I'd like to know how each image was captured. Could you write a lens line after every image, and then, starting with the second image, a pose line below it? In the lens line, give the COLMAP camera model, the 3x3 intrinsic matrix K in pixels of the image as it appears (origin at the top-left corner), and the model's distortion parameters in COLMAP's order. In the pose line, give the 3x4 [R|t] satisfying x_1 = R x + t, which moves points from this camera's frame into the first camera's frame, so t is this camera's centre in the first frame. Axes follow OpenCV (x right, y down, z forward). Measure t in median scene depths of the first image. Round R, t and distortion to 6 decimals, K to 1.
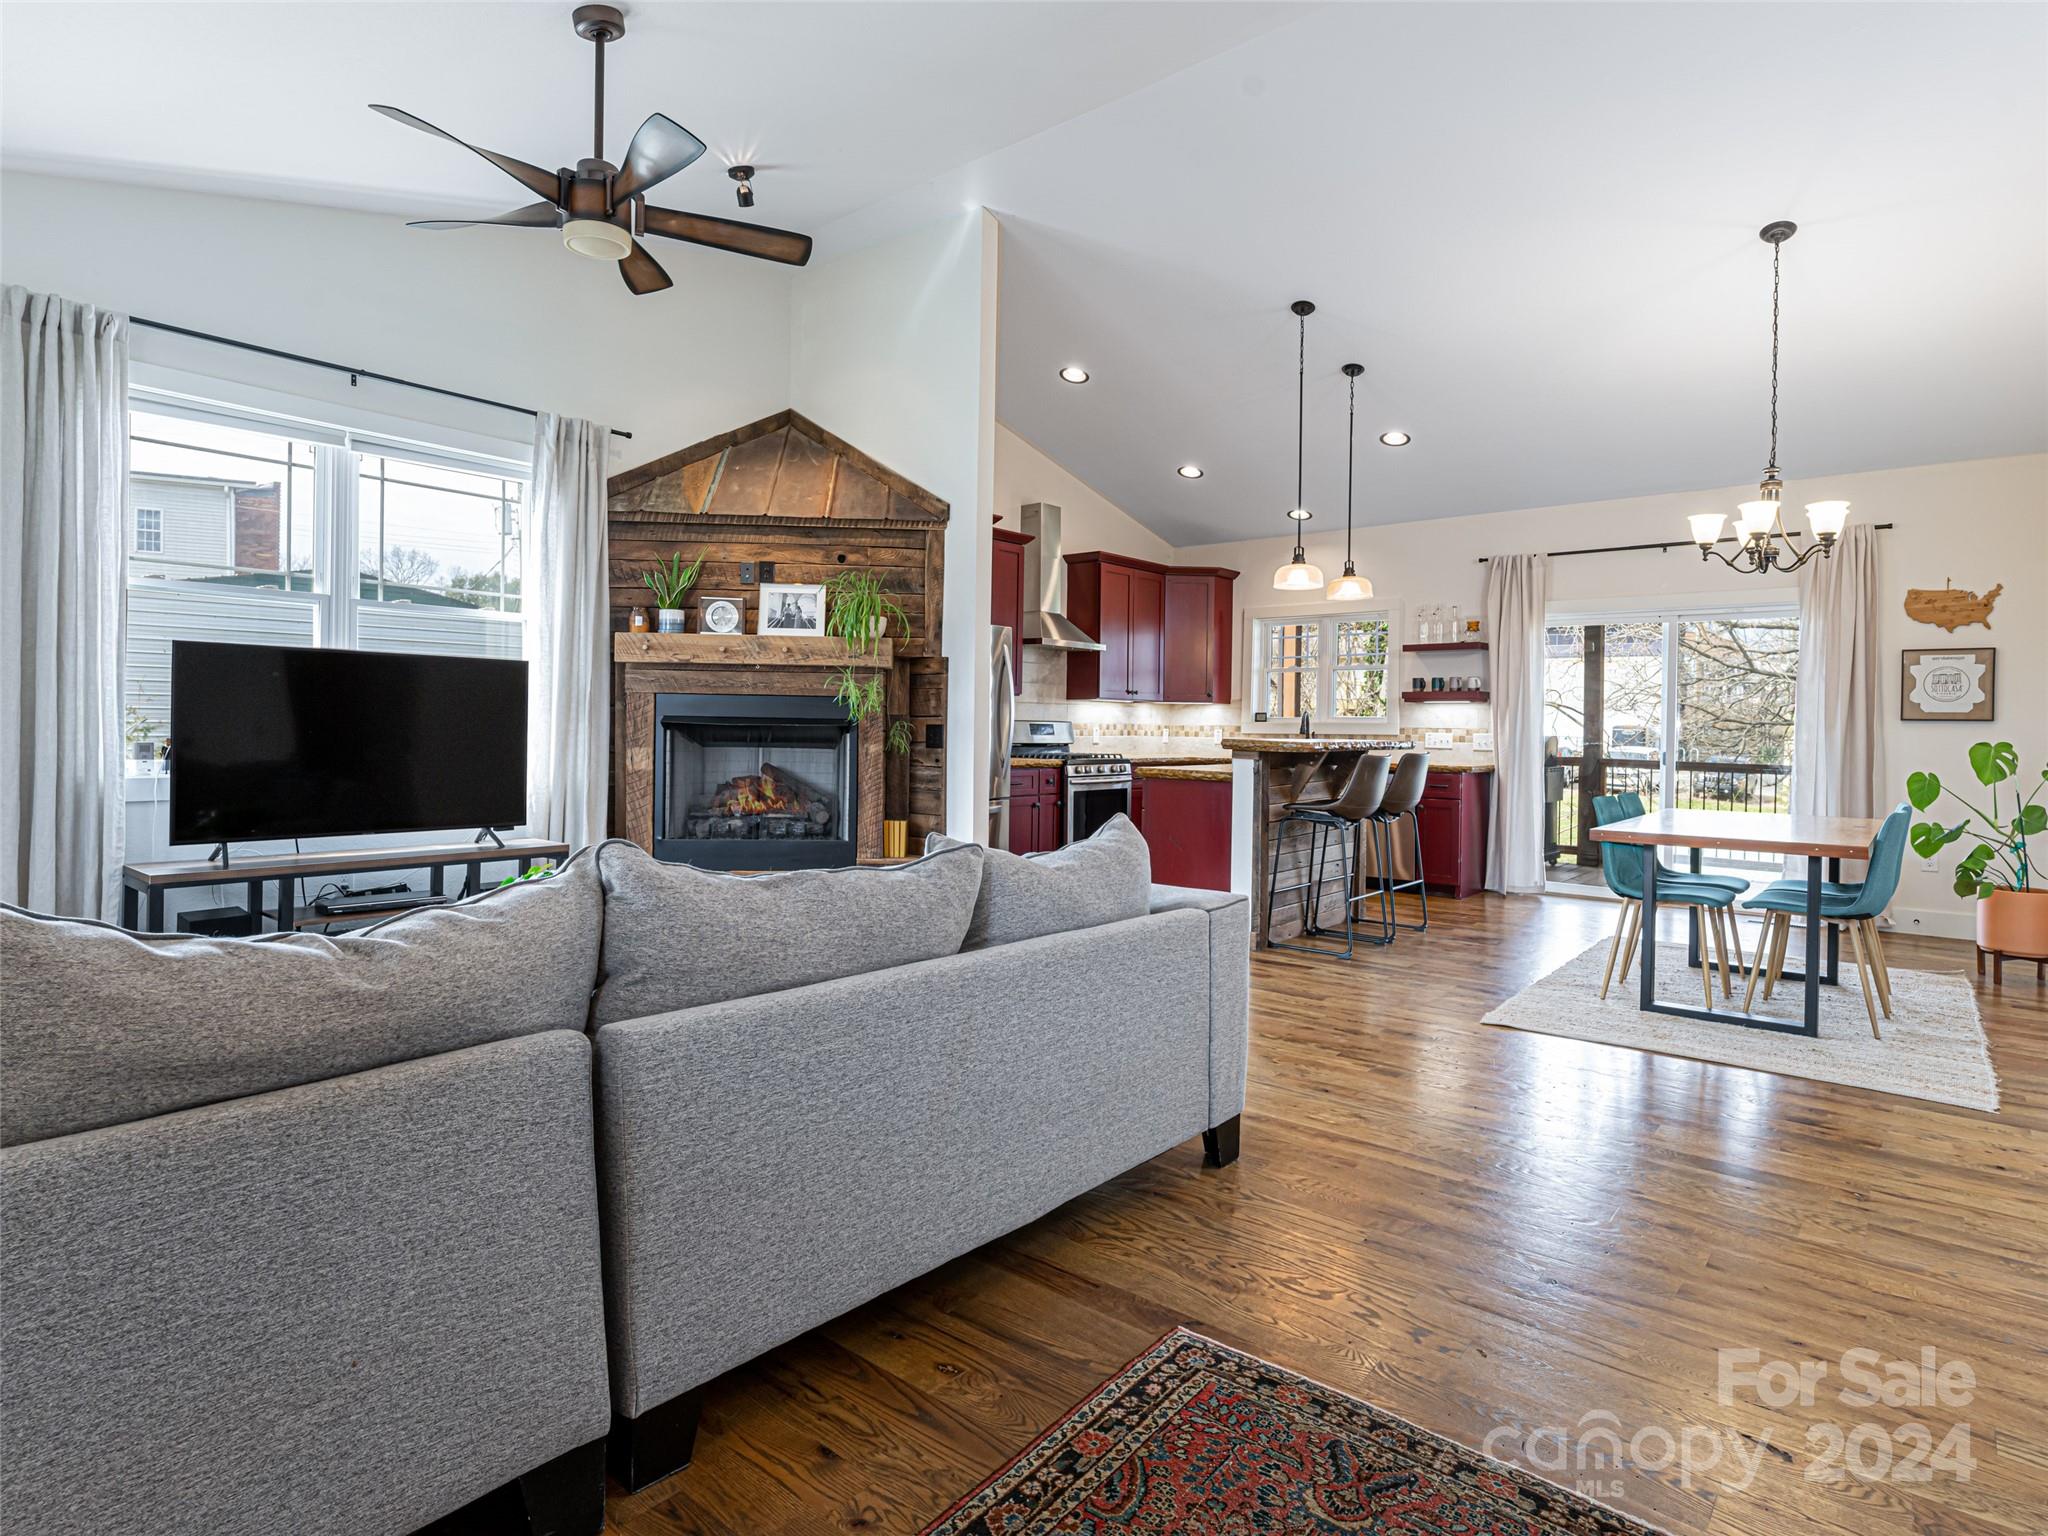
lens RADIAL K [[1069.0, 0, 1066.9], [0, 1069.0, 723.8], [0, 0, 1]] dist [-0.004303, 0.000331]
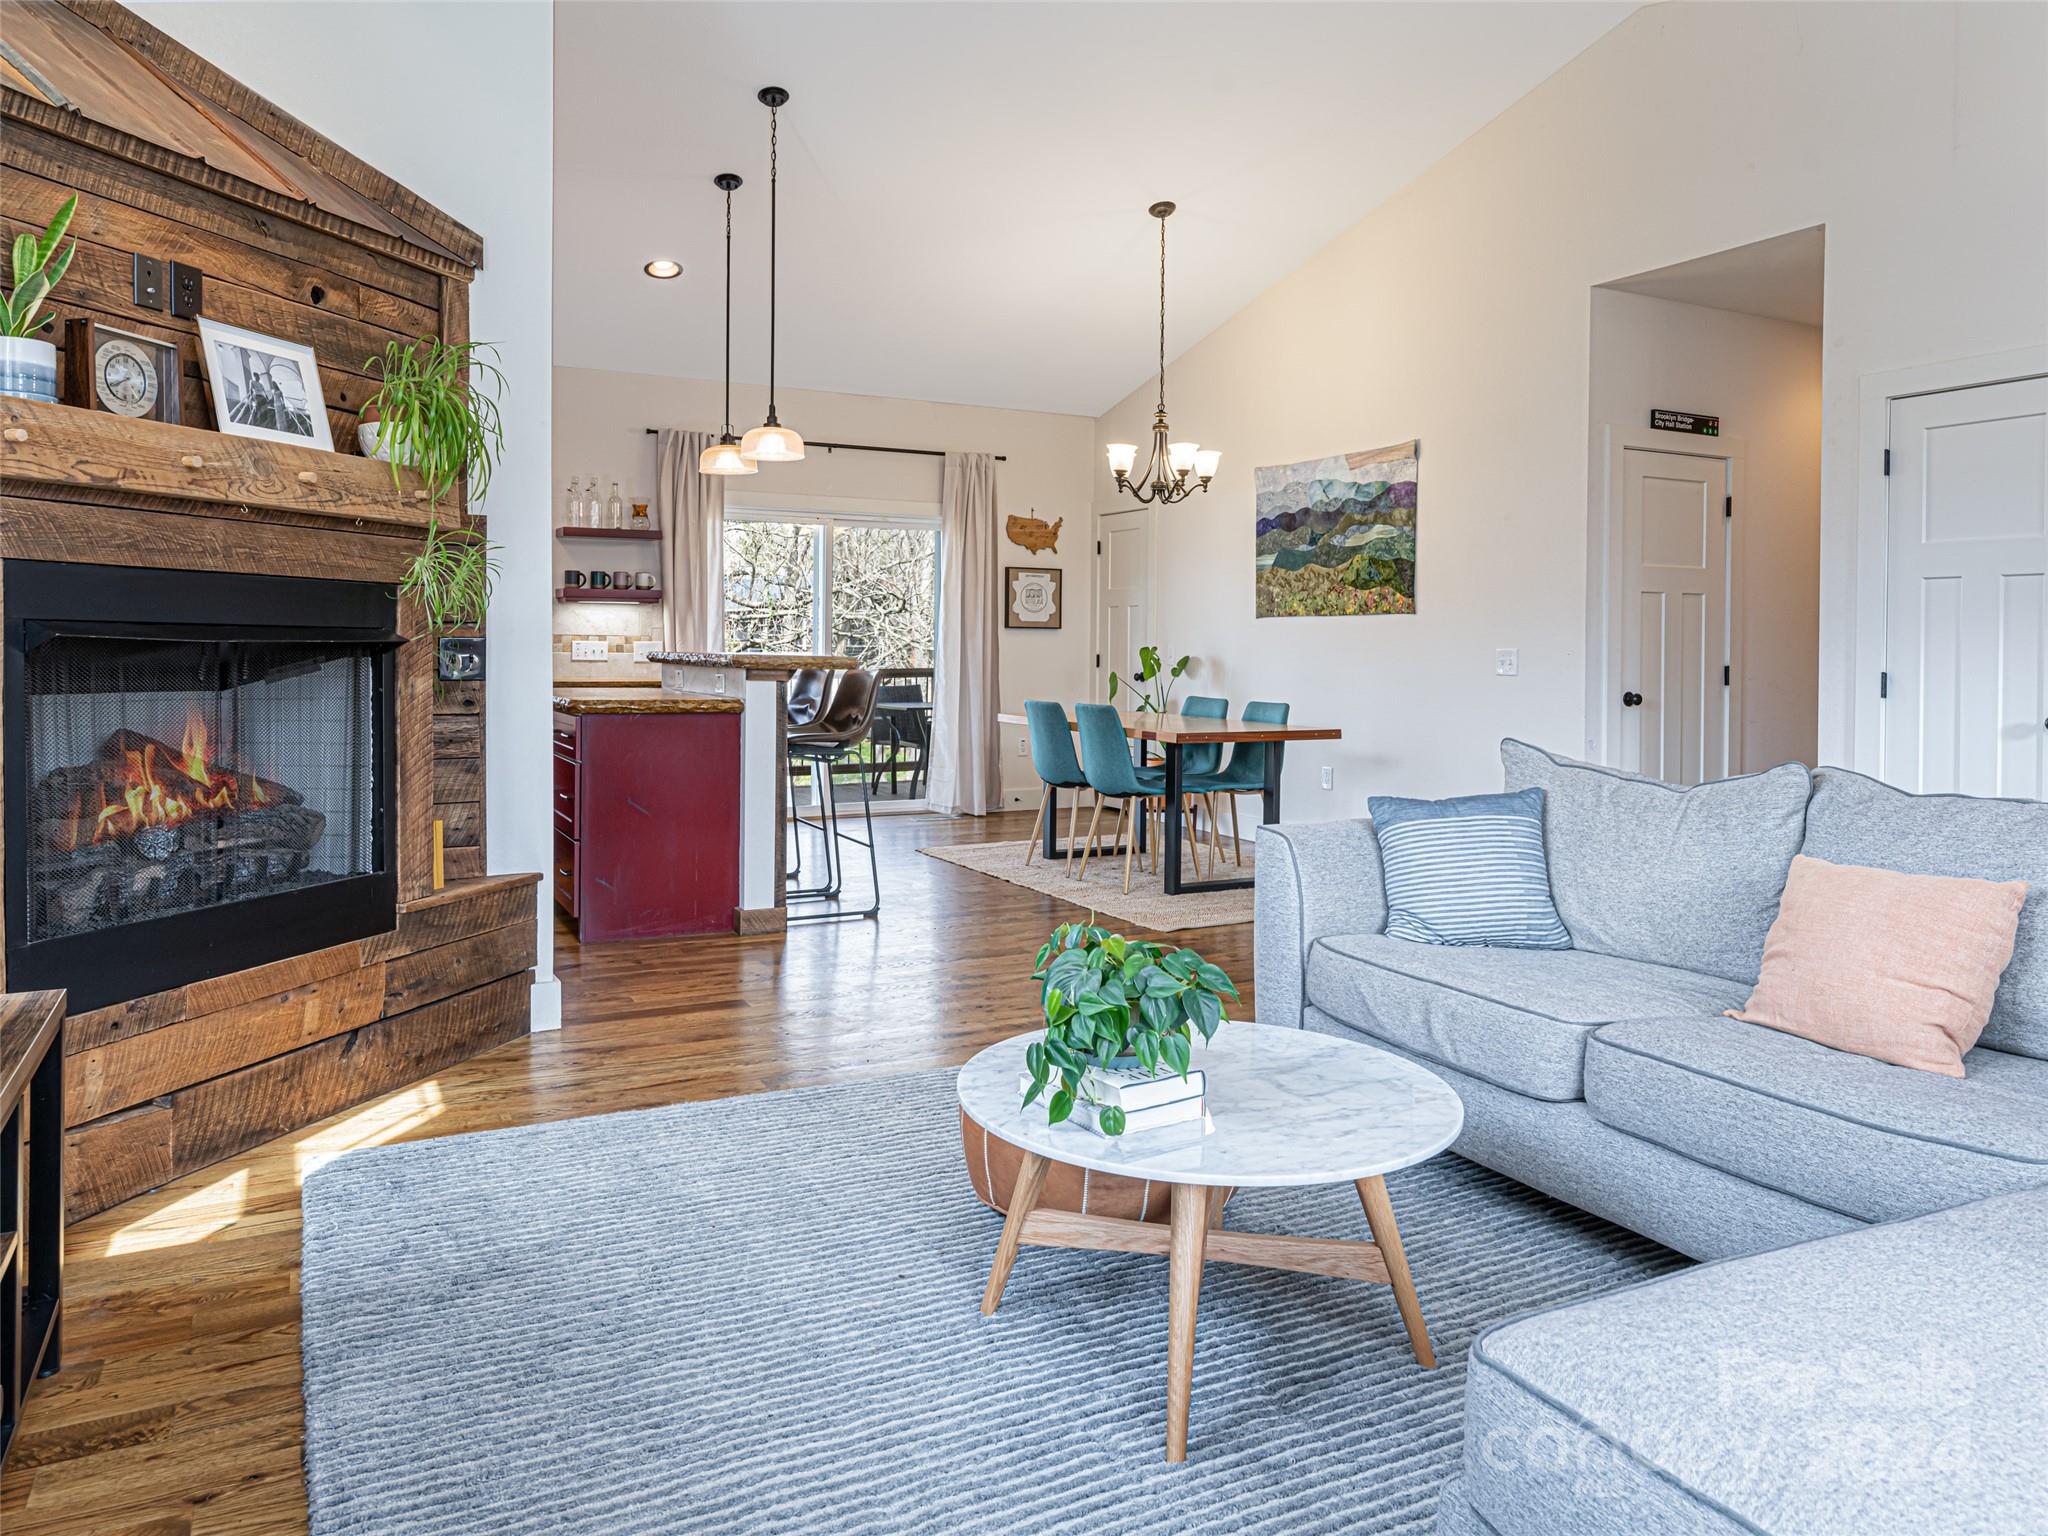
lens RADIAL K [[1333.9, 0, 963.7], [0, 1333.9, 643.1], [0, 0, 1]] dist [0.001976, -0.003426]
pose [[0.430271, -0.010854, 0.902635, -0.594975], [-0.003994, 0.999895, 0.013927, -0.006761], [-0.902691, -0.009597, 0.430182, 0.450141]]
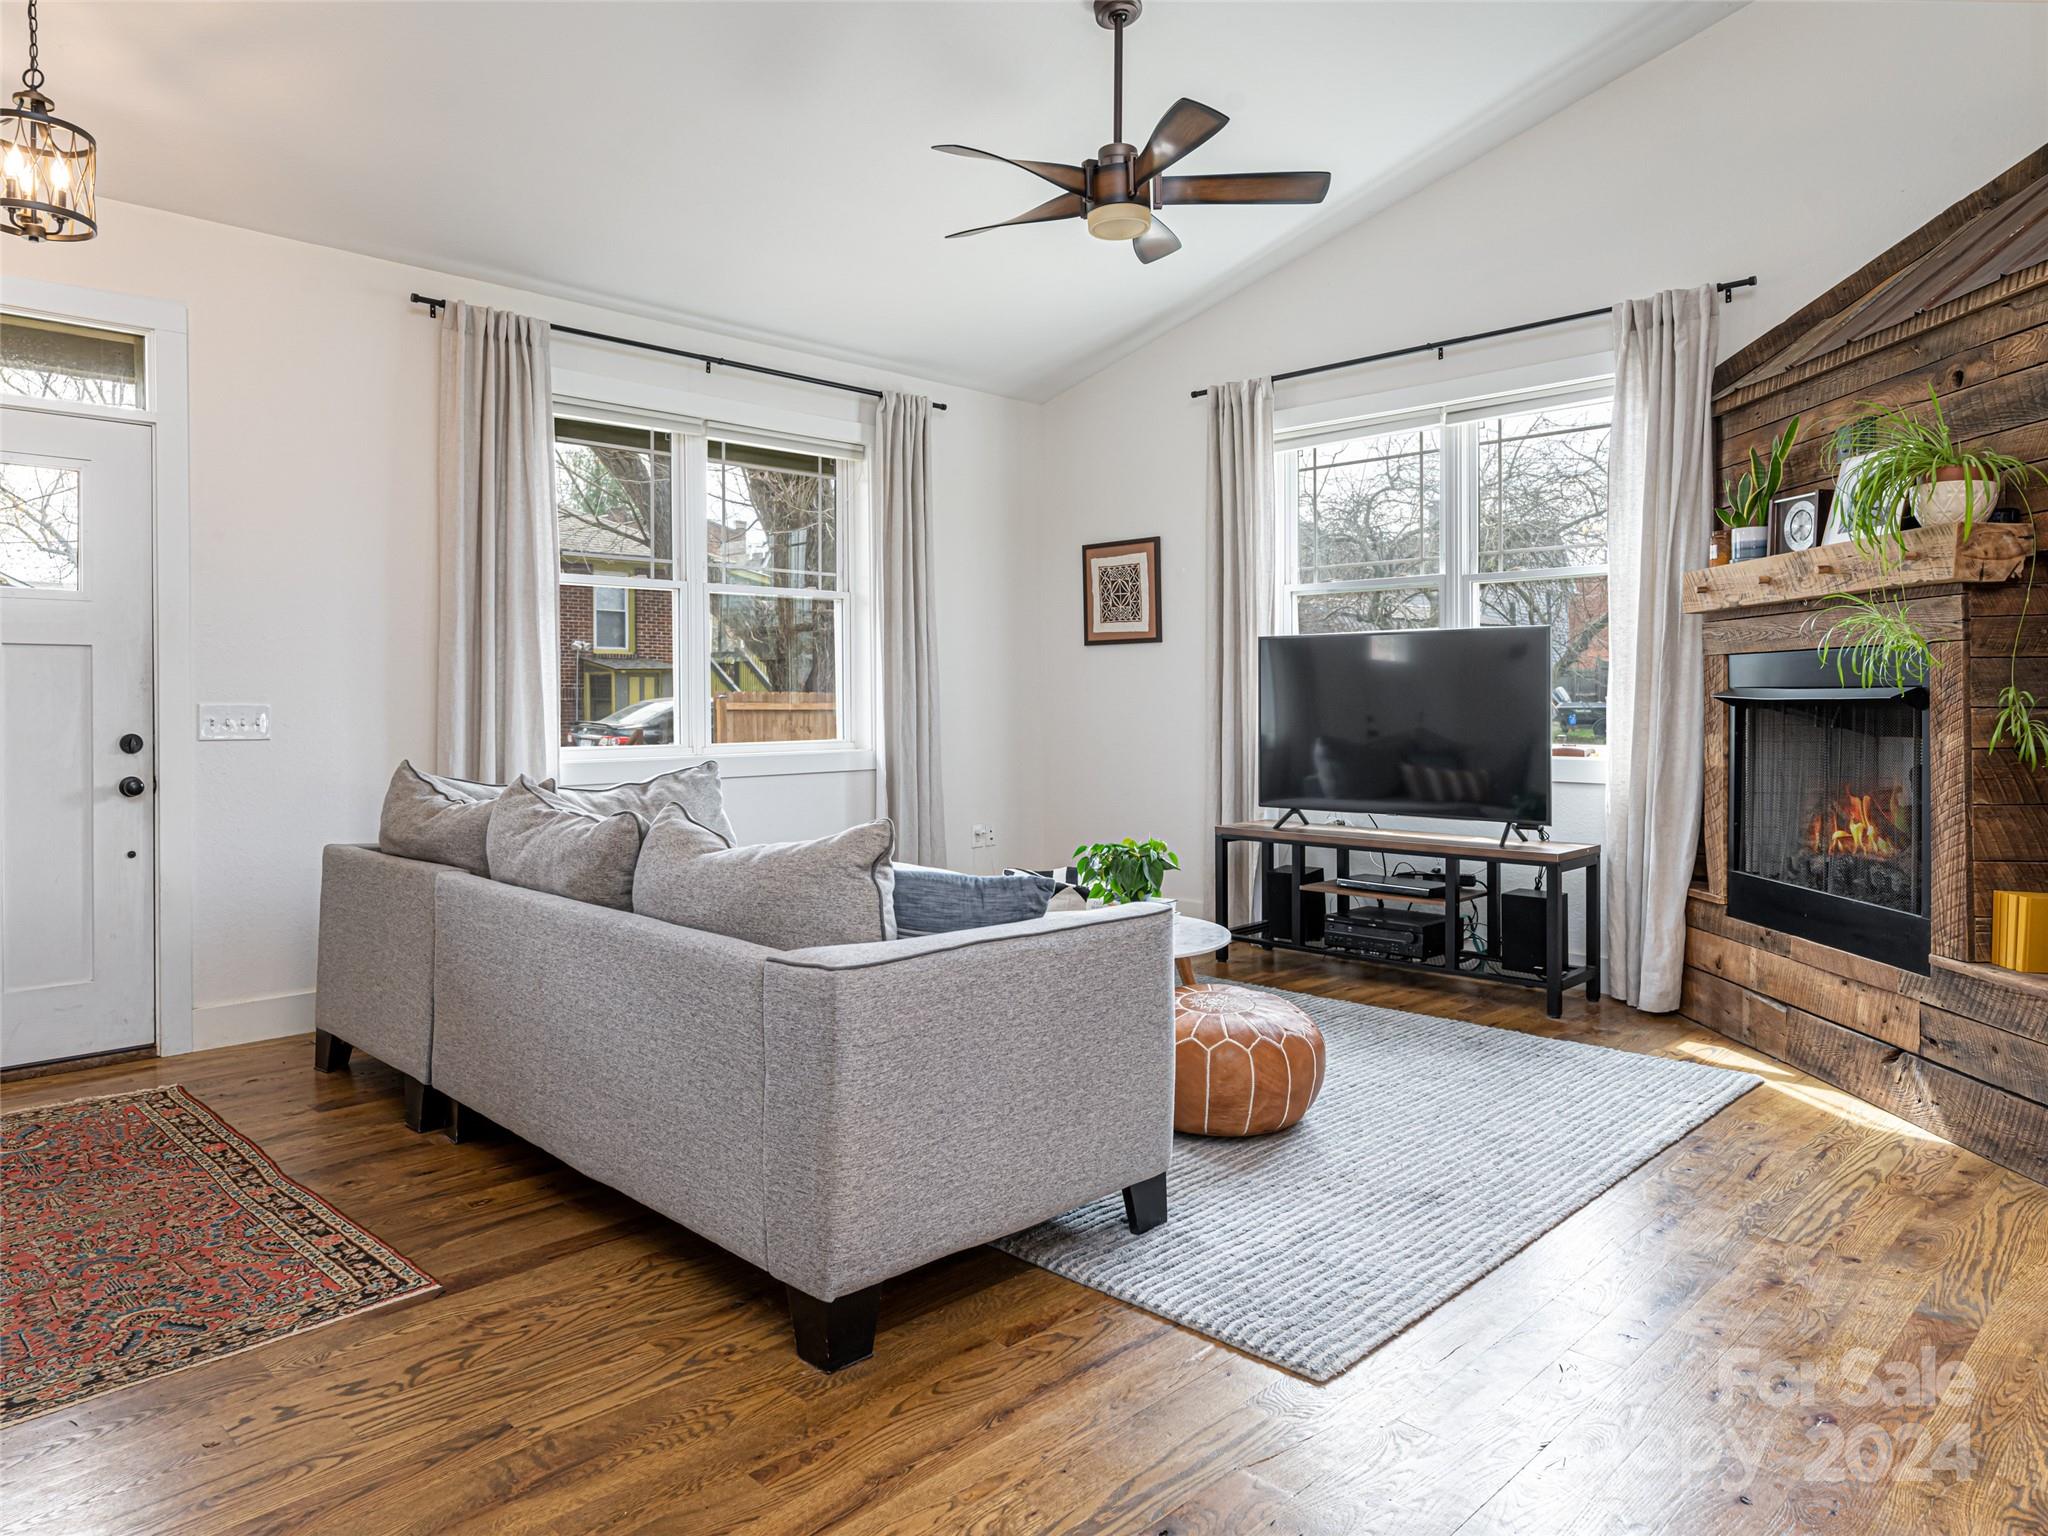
lens RADIAL K [[1333.9, 0, 1034.5], [0, 1333.9, 710.4], [0, 0, 1]] dist [0.001976, -0.003426]
pose [[-0.092406, -0.005581, -0.995706, 0.456799], [0.006468, 0.999960, -0.006205, 0.008294], [0.995700, -0.007013, -0.092366, 0.579998]]
